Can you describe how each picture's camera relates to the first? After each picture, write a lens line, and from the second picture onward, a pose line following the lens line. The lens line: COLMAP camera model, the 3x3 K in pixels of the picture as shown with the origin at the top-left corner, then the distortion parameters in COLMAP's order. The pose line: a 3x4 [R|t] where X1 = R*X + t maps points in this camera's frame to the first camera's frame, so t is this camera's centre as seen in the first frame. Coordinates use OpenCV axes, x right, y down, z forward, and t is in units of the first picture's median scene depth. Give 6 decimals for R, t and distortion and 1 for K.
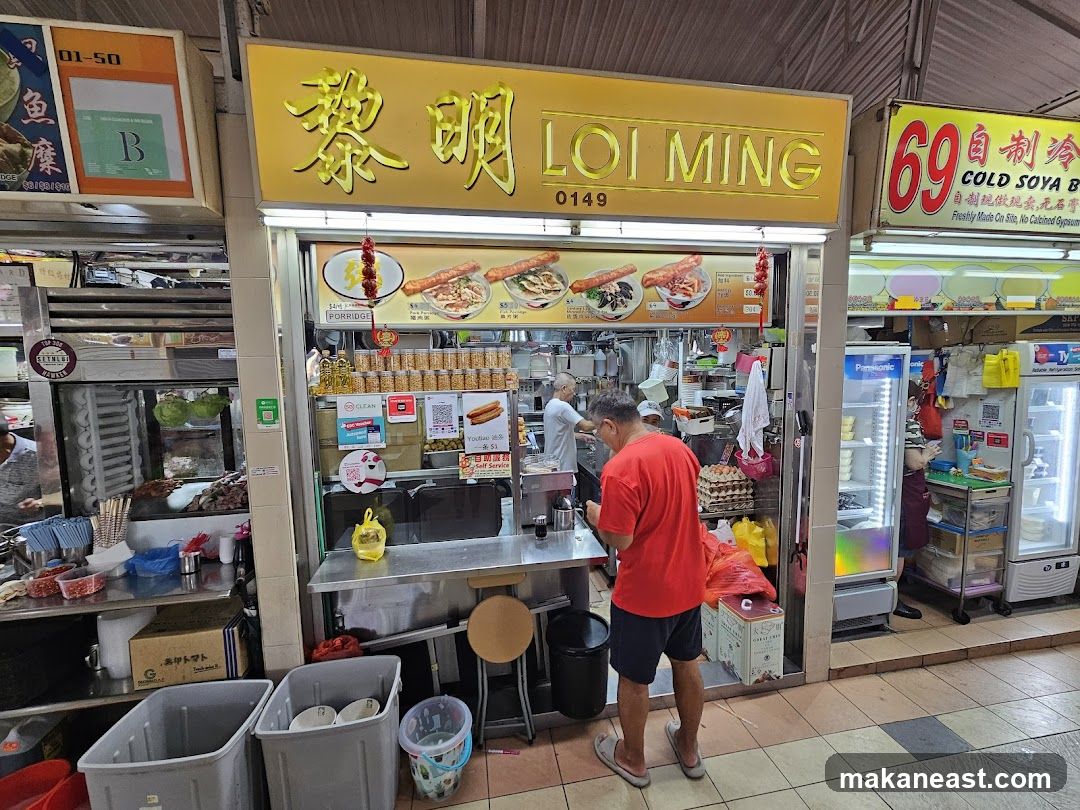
lens RADIAL K [[443.7, 0, 540.0], [0, 443.7, 405.0], [0, 0, 1]] dist [0.000750, 0.000027]
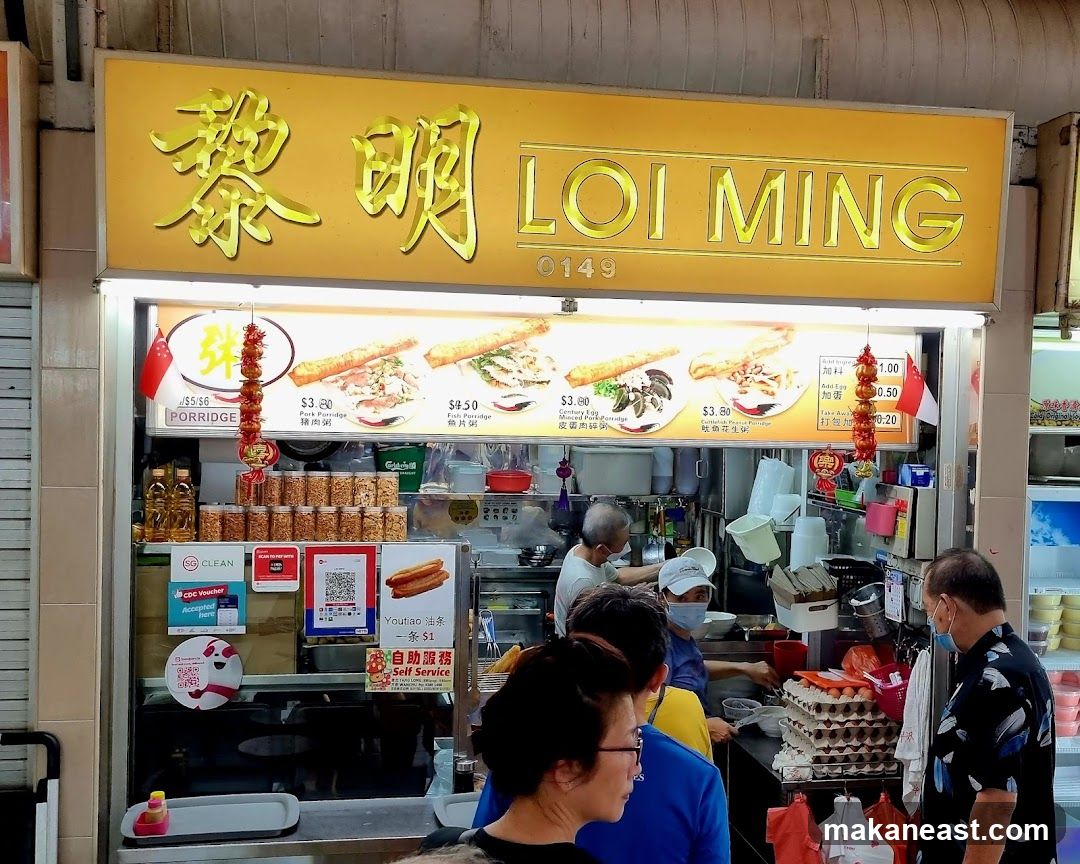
lens RADIAL K [[1260.8, 0, 567.6], [0, 1260.8, 437.7], [0, 0, 1]] dist [0.040421, 0.030170]
pose [[0.999072, 0.042868, -0.004079, 0.092095], [-0.043041, 0.997052, -0.063514, -0.086460], [0.001344, 0.063630, 0.997973, -0.801760]]
